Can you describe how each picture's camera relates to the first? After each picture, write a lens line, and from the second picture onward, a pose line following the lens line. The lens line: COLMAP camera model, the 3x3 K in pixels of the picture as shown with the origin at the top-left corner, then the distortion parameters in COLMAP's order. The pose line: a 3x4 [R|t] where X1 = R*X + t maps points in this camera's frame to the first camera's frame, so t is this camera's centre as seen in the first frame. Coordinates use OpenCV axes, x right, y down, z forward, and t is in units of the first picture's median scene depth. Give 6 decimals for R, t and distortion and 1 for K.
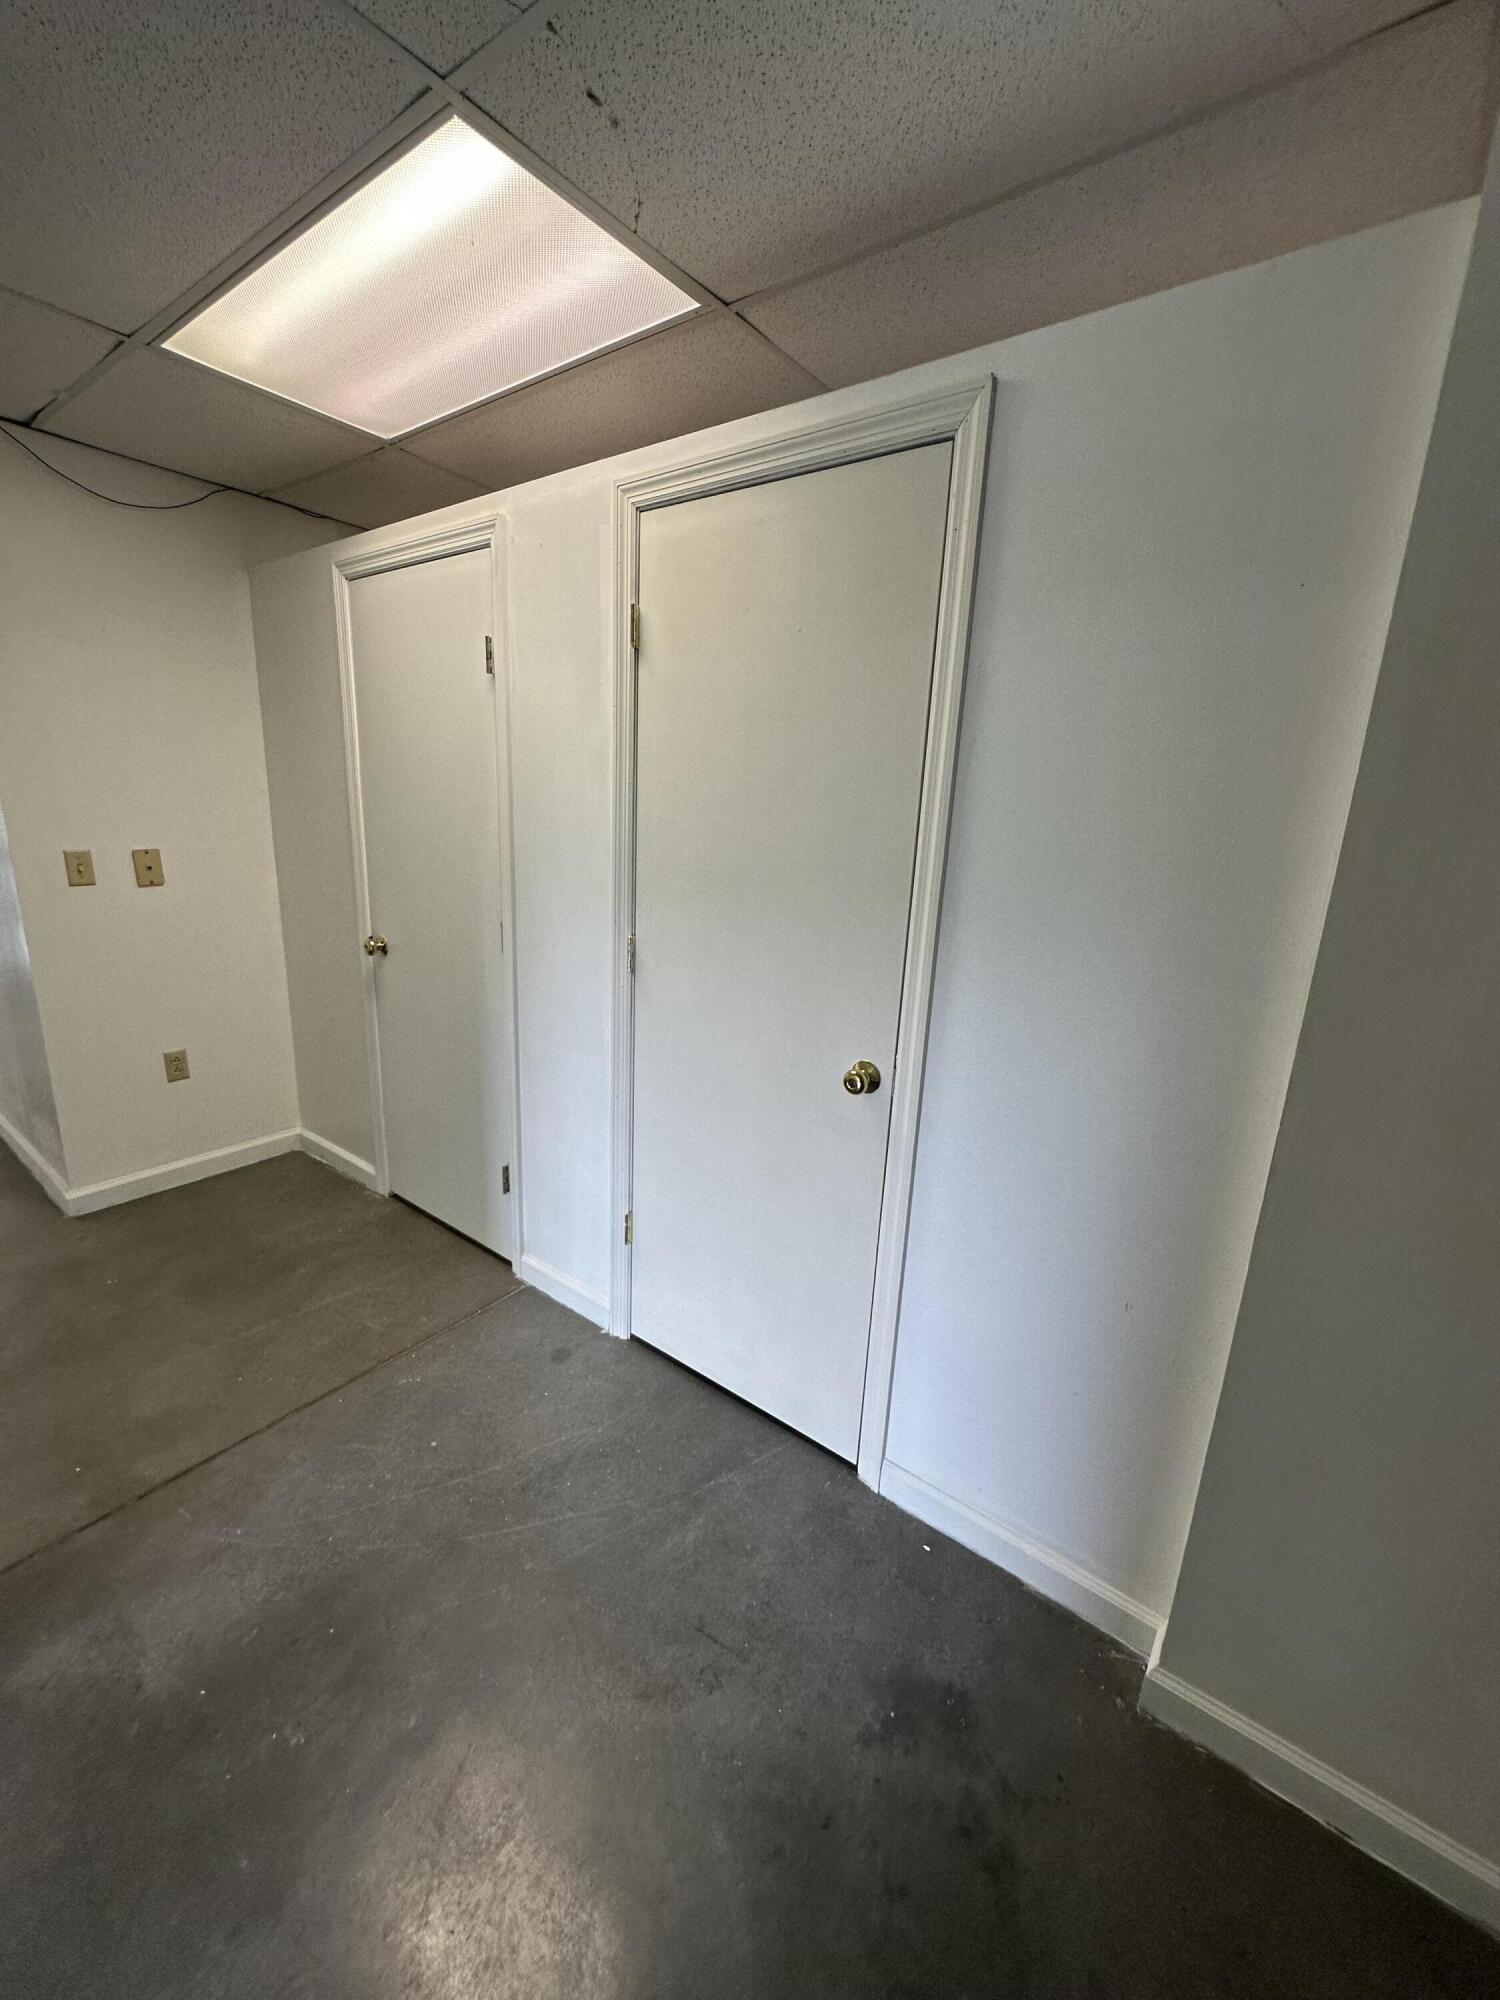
lens RADIAL K [[802.0, 0, 752.4], [0, 802.0, 996.8], [0, 0, 1]] dist [-0.000227, 0.000027]
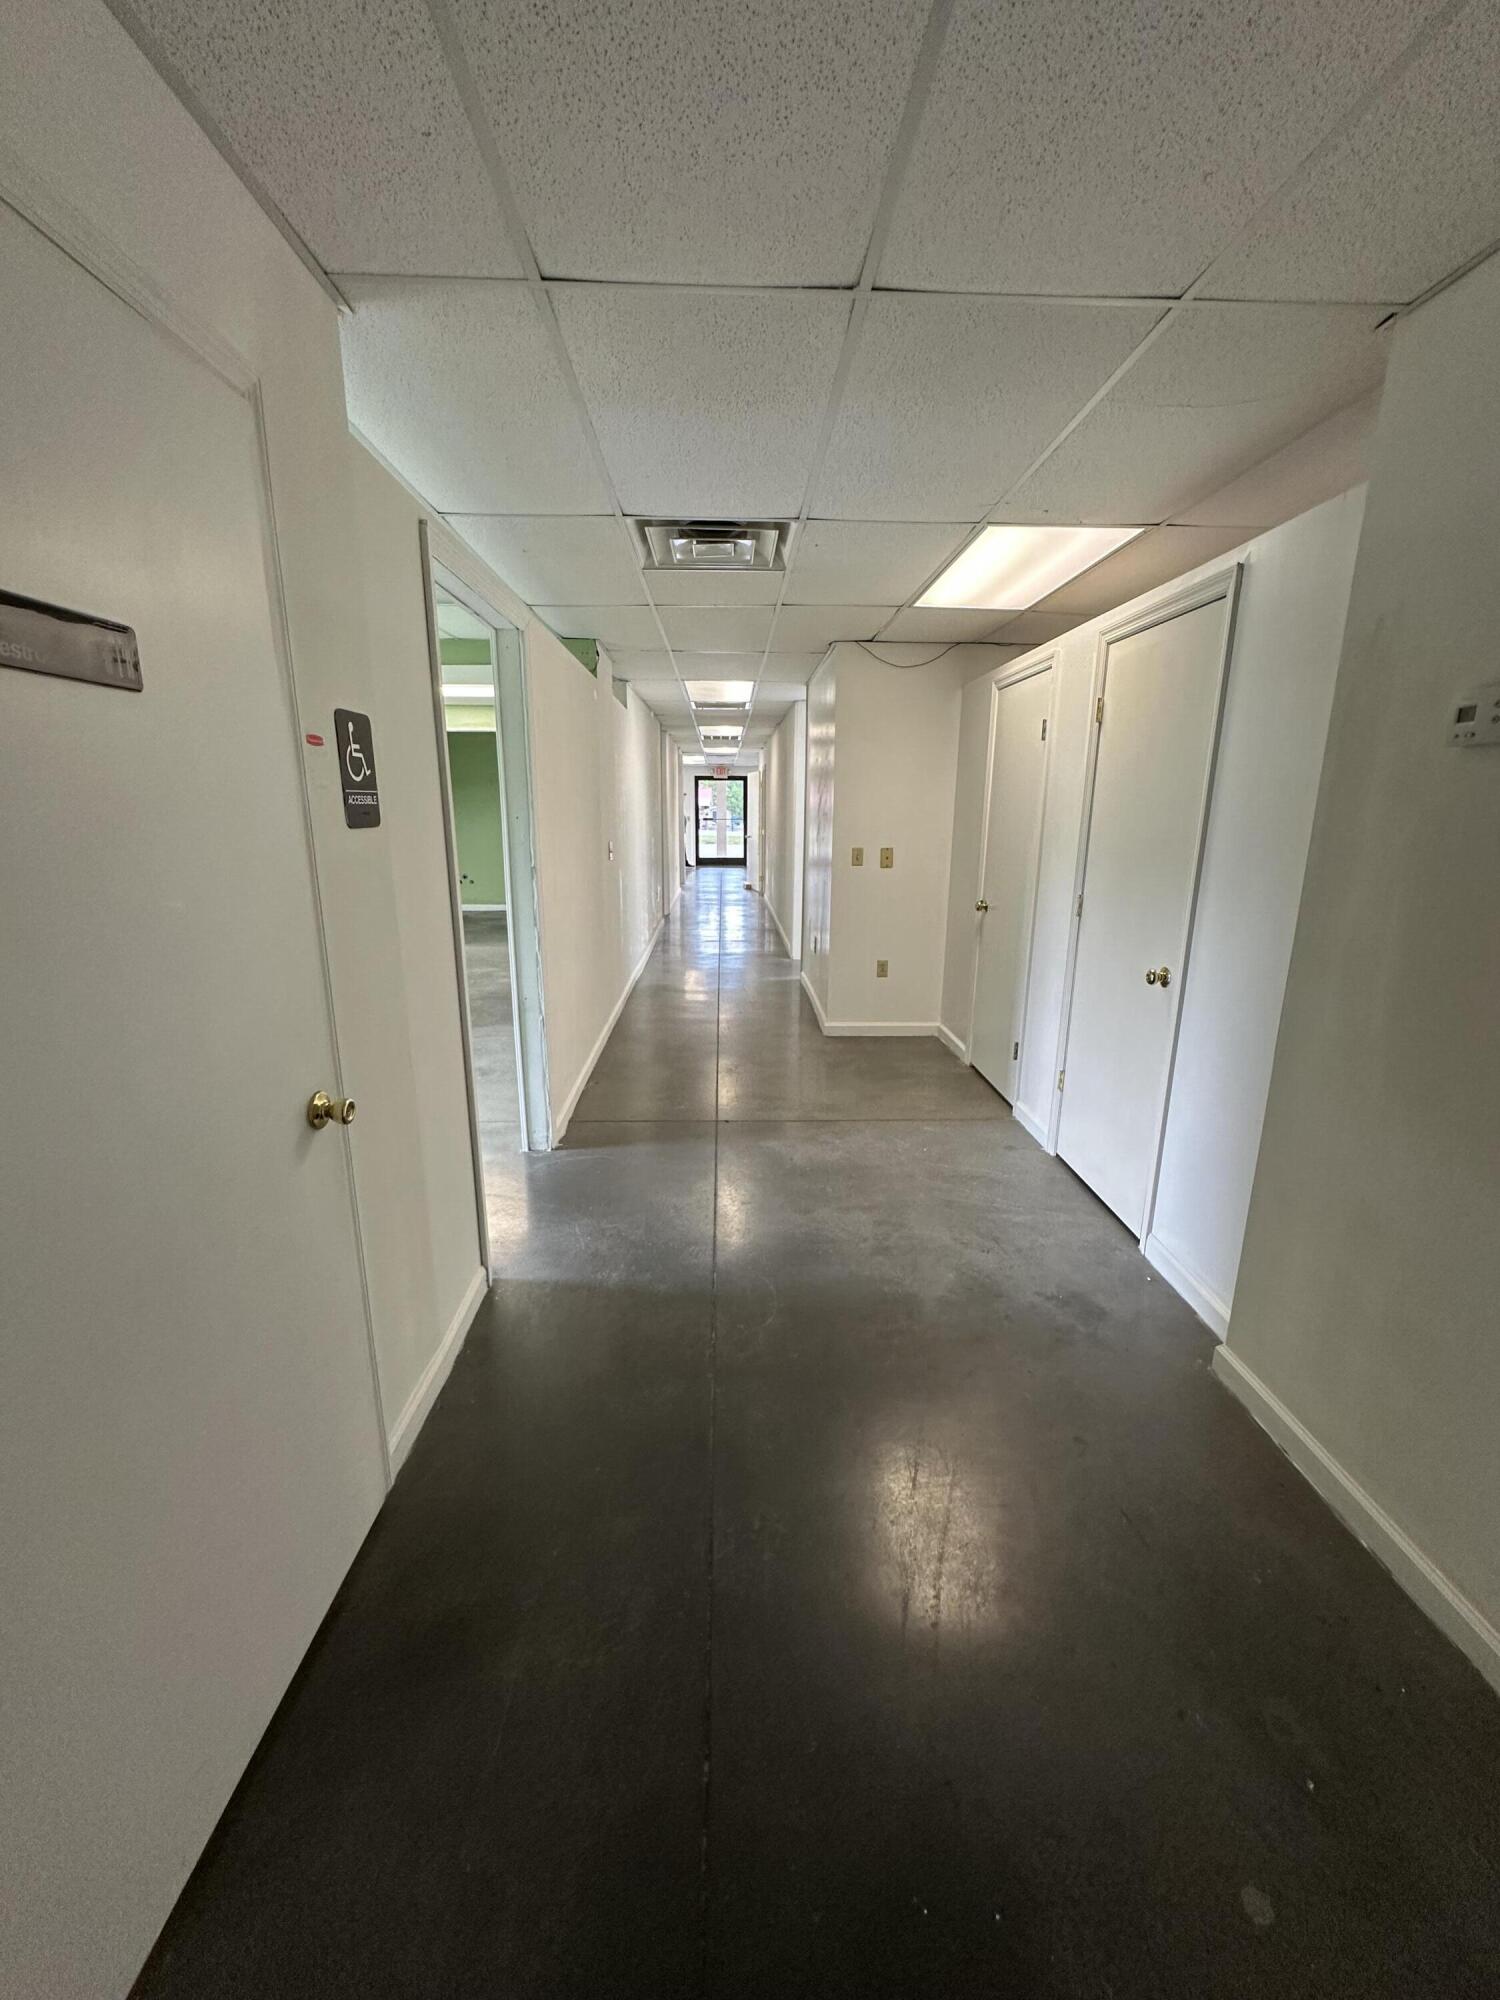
lens RADIAL K [[802.0, 0, 752.4], [0, 802.0, 996.8], [0, 0, 1]] dist [-0.000227, 0.000027]
pose [[0.628086, 0.143150, -0.764863, 0.697623], [-0.167147, 0.984808, 0.047057, 0.163332], [0.759980, 0.098289, 0.642472, -0.534310]]
